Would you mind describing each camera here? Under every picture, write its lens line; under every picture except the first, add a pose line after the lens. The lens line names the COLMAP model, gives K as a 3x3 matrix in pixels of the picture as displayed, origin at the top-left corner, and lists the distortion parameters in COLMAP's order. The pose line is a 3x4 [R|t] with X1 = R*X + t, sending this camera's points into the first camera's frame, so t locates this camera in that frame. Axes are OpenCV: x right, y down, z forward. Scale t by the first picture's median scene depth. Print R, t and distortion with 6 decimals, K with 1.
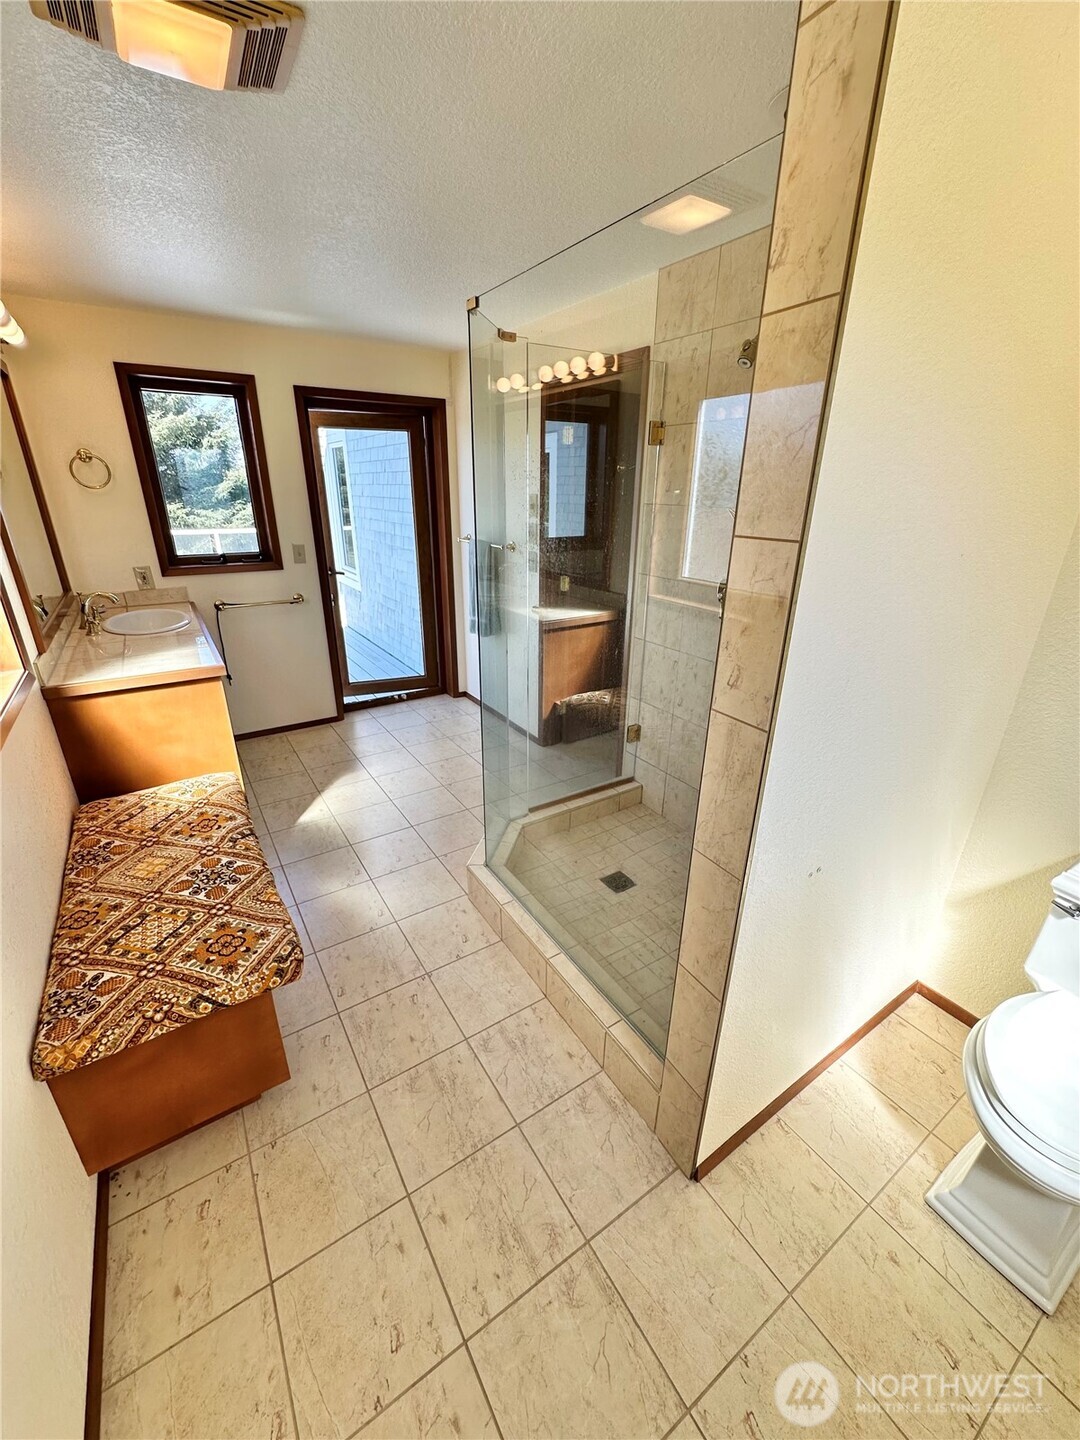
lens RADIAL K [[575.4, 0, 540.0], [0, 575.4, 720.0], [0, 0, 1]] dist [-0.004171, 0.001085]
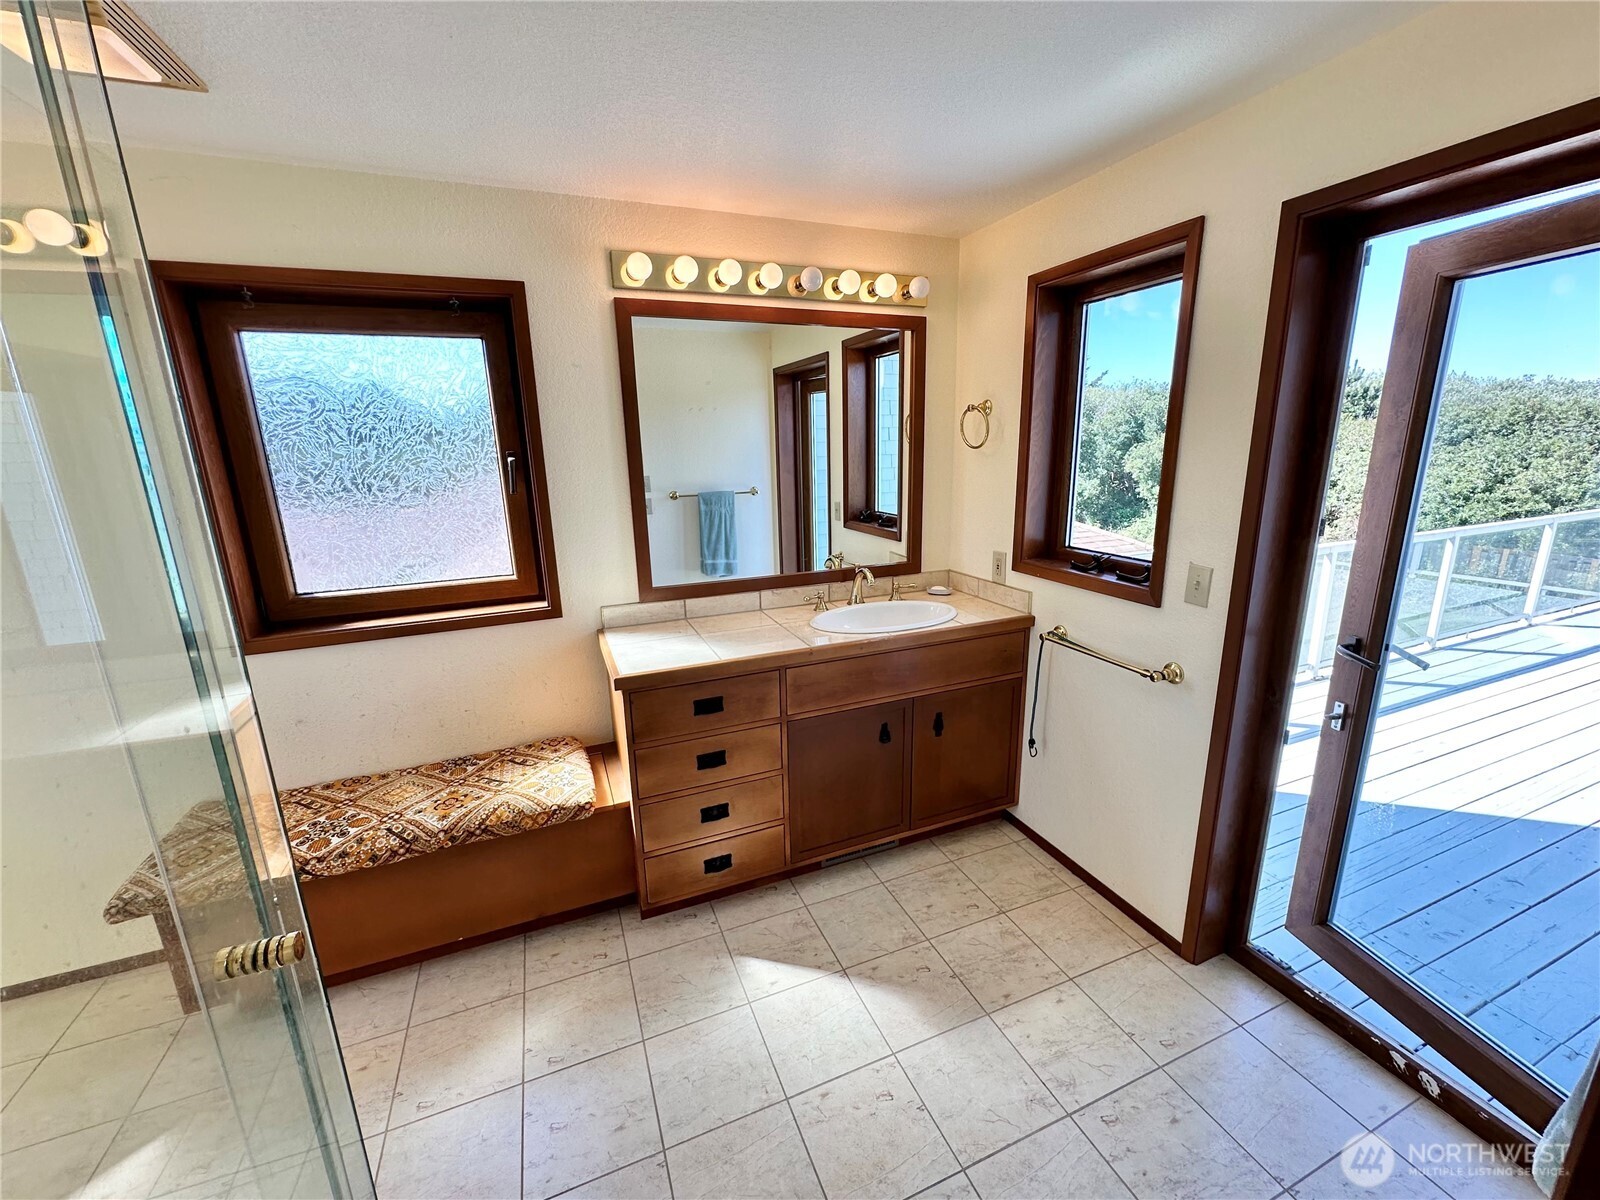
lens RADIAL K [[639.3, 0, 800.0], [0, 639.3, 600.0], [0, 0, 1]] dist [-0.004171, 0.001085]
pose [[-0.178896, 0.229004, -0.956846, 0.206186], [-0.354333, 0.892278, 0.279799, -0.549407], [0.917848, 0.389097, -0.078481, 1.349853]]
